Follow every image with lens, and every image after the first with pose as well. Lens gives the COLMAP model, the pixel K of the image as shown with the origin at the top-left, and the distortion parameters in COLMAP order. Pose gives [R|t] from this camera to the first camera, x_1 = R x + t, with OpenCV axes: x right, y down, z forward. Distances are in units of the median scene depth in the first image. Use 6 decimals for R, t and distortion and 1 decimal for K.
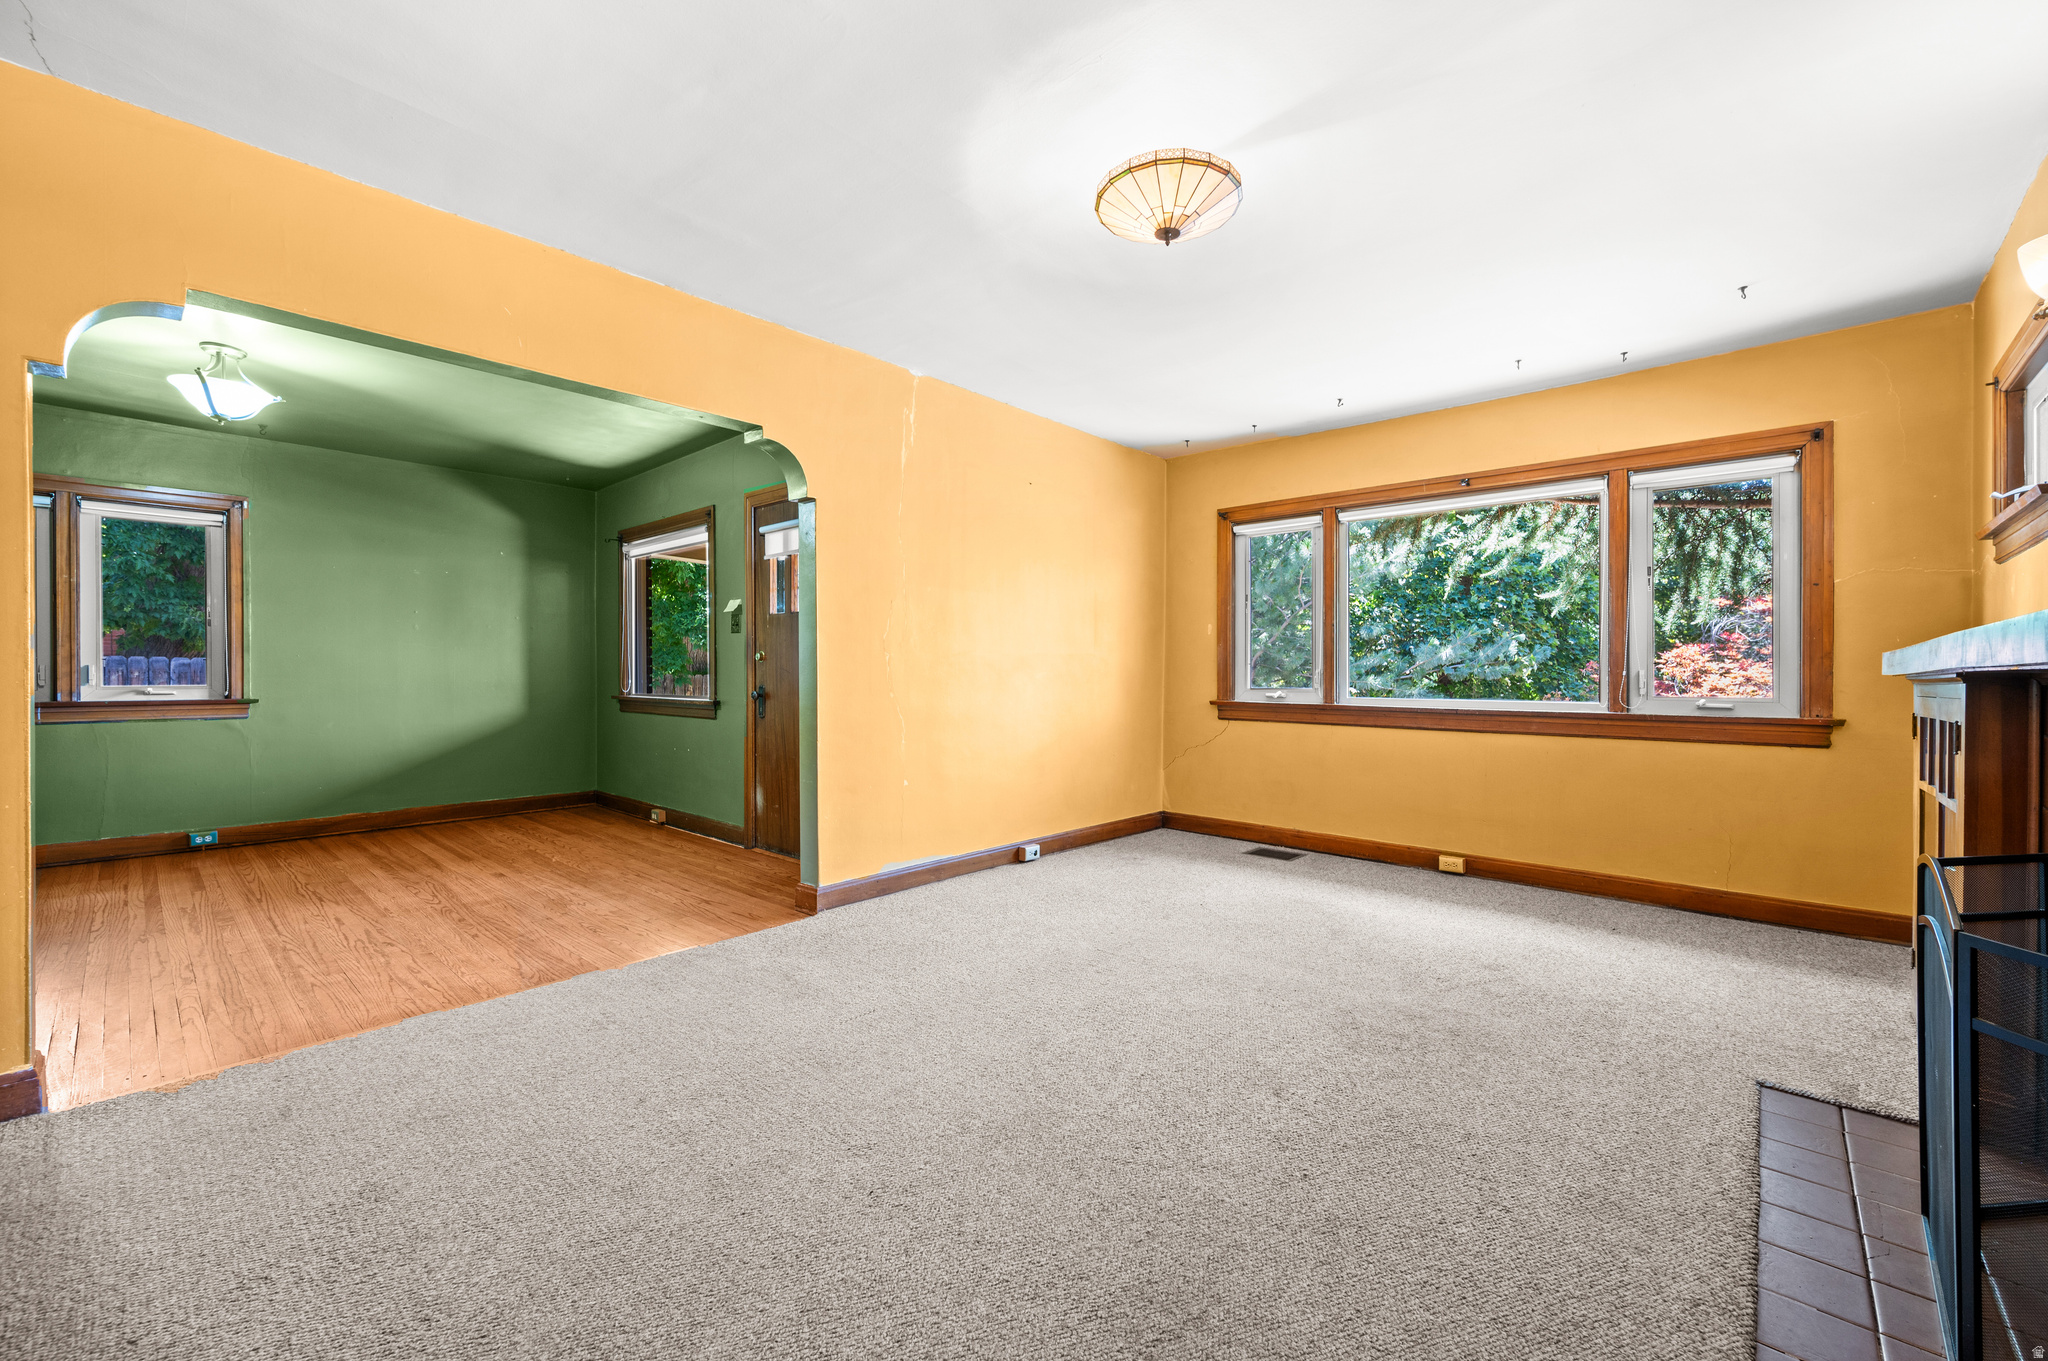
lens RADIAL K [[821.8, 0, 1026.5], [0, 821.8, 673.4], [0, 0, 1]] dist [0.002382, 0.000128]
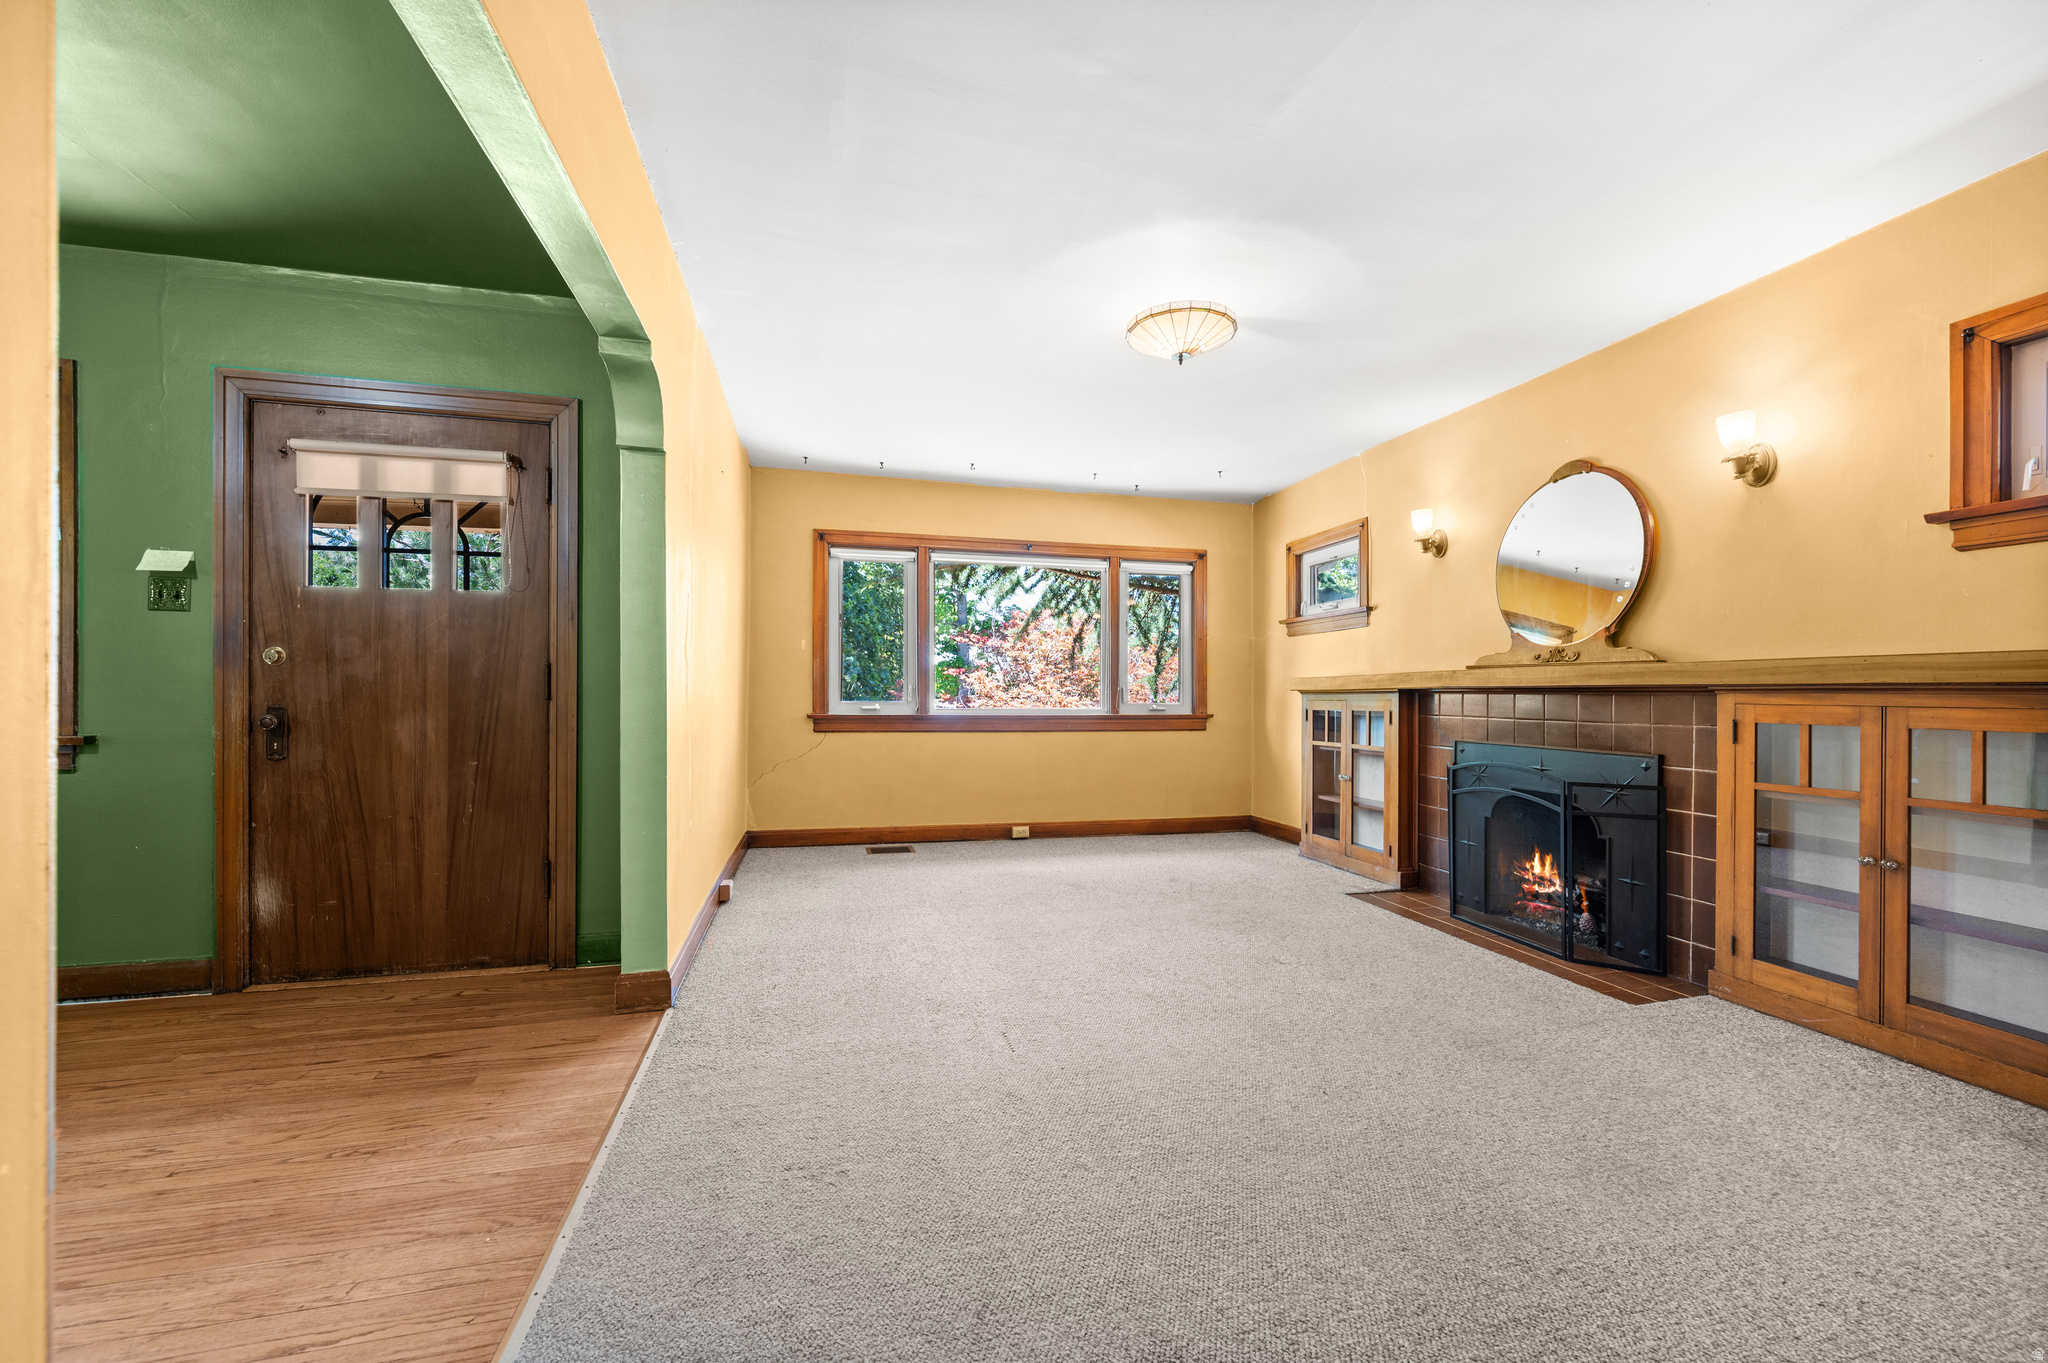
lens RADIAL K [[809.6, 0, 1027.1], [0, 809.6, 689.0], [0, 0, 1]] dist [-0.001116, 0.000000]
pose [[0.557909, 0.003265, 0.829895, -0.518205], [-0.002310, 0.999994, -0.002381, 0.003558], [-0.829899, -0.000589, 0.557914, 0.238854]]
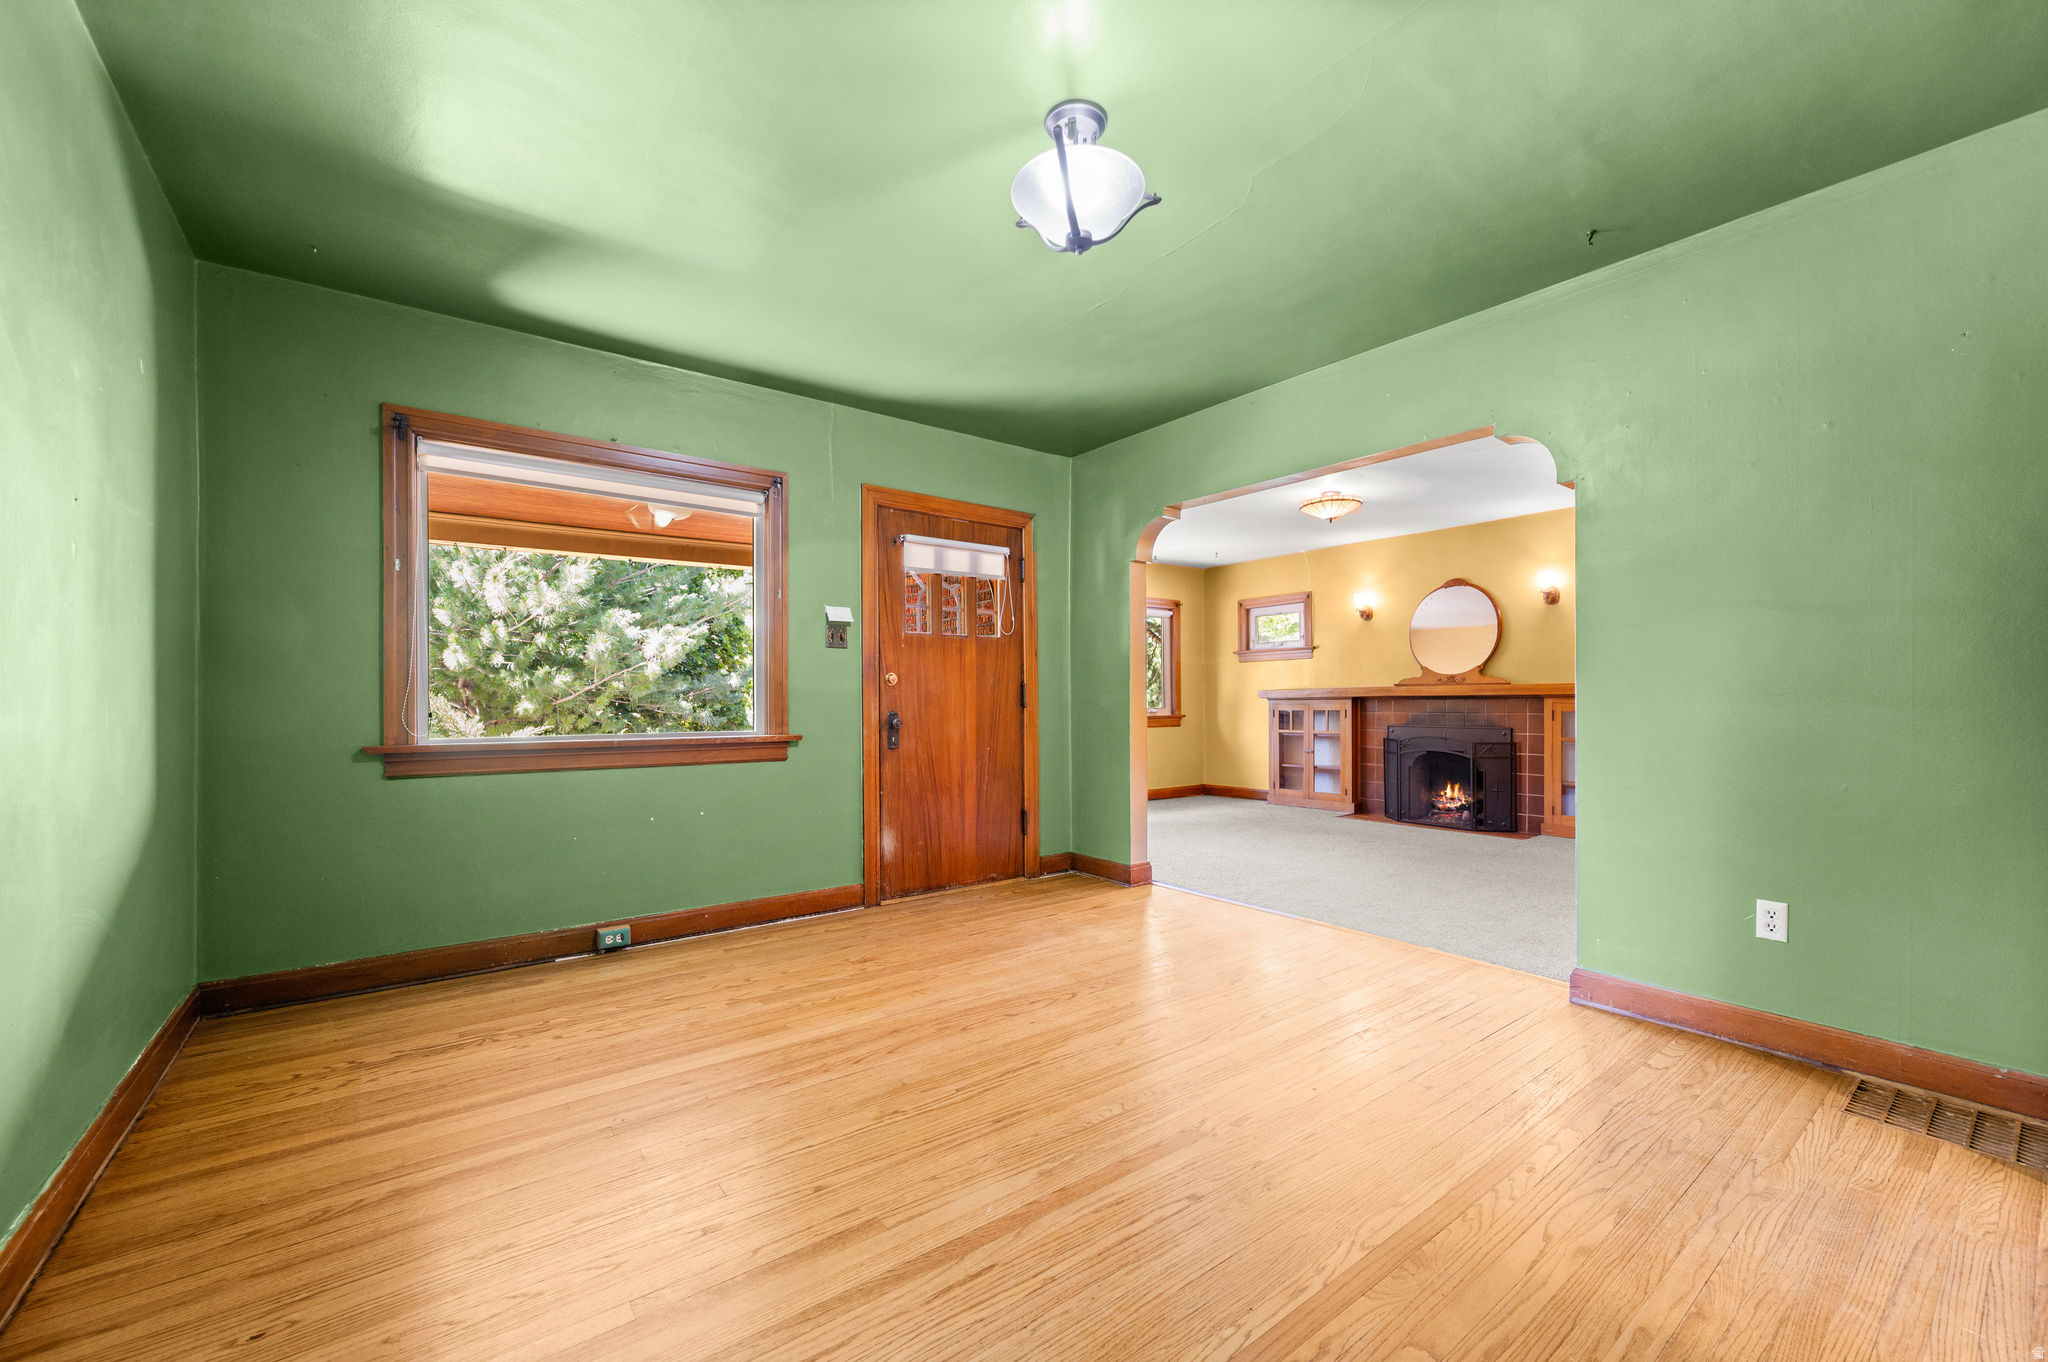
lens RADIAL K [[819.4, 0, 1027.5], [0, 819.4, 690.6], [0, 0, 1]] dist [-0.003290, -0.000513]
pose [[0.180956, 0.008856, 0.983451, -1.190684], [0.003835, 0.999946, -0.009710, 0.001081], [-0.983484, 0.005528, 0.180912, 0.722626]]
